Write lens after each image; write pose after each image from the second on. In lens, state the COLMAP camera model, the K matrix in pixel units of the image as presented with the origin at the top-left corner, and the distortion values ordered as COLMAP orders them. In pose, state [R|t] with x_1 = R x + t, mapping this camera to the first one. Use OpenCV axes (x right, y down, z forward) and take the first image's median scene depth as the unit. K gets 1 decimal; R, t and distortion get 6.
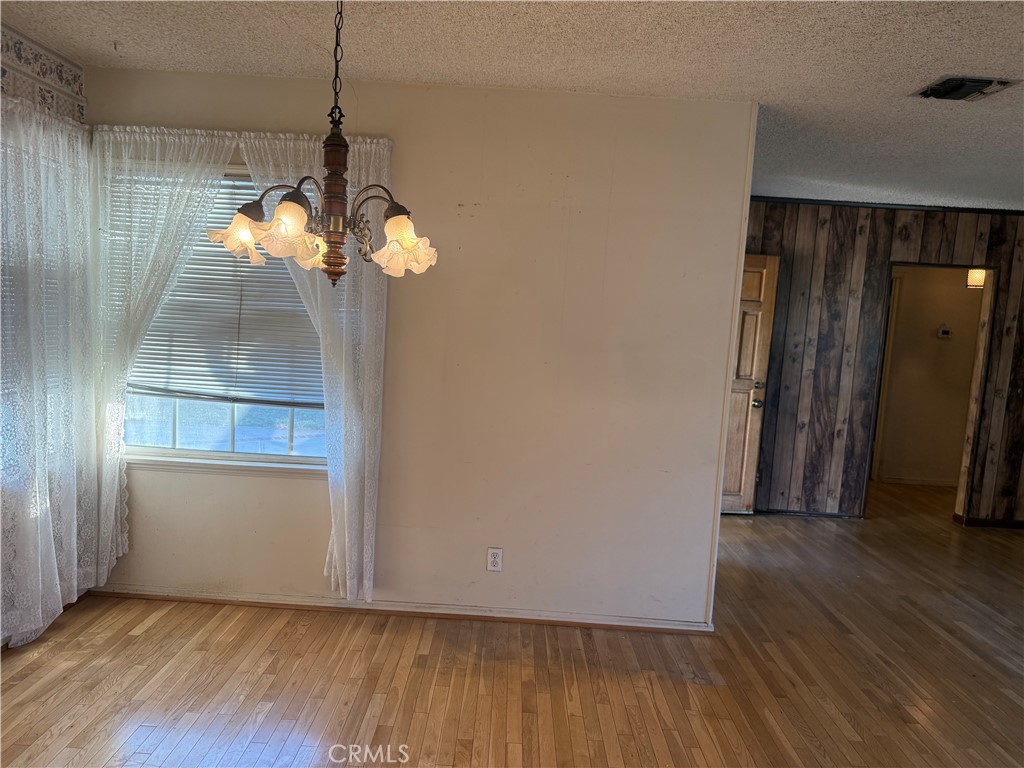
lens RADIAL K [[711.2, 0, 512.0], [0, 711.2, 384.0], [0, 0, 1]] dist [-0.019782, 0.003649]
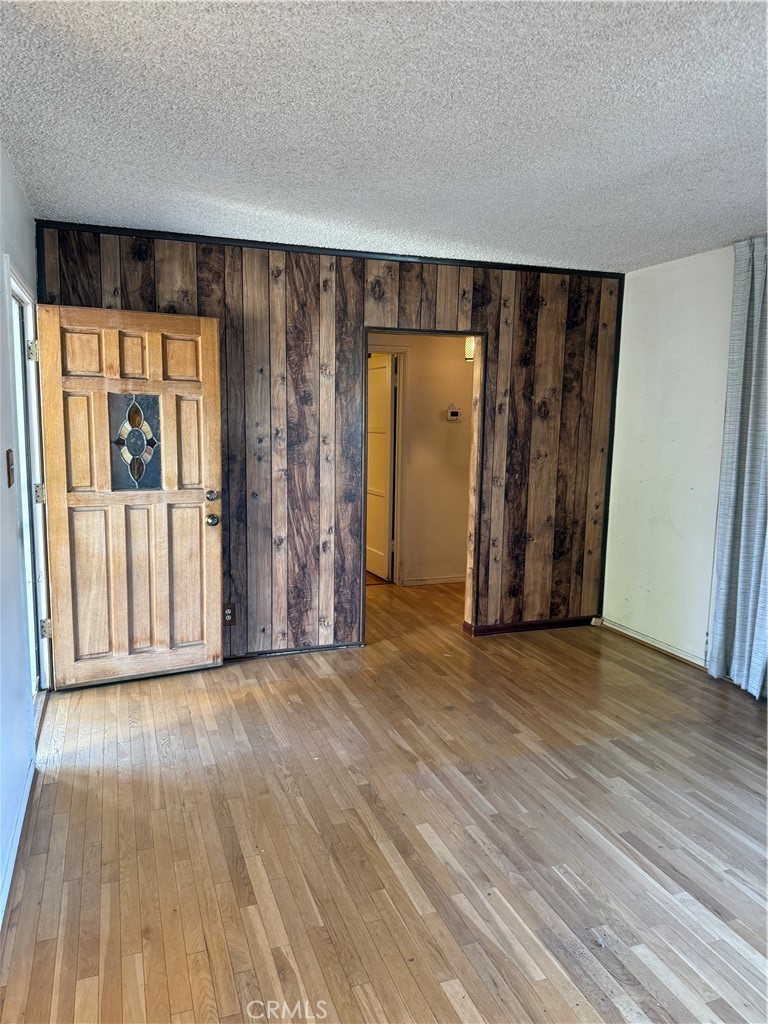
lens RADIAL K [[707.2, 0, 384.0], [0, 707.2, 512.0], [0, 0, 1]] dist [0.160423, -0.268556]
pose [[0.928558, -0.092622, 0.359445, 0.243207], [0.076024, 0.995295, 0.060075, -0.012275], [-0.363318, -0.028457, 0.931231, 0.233123]]
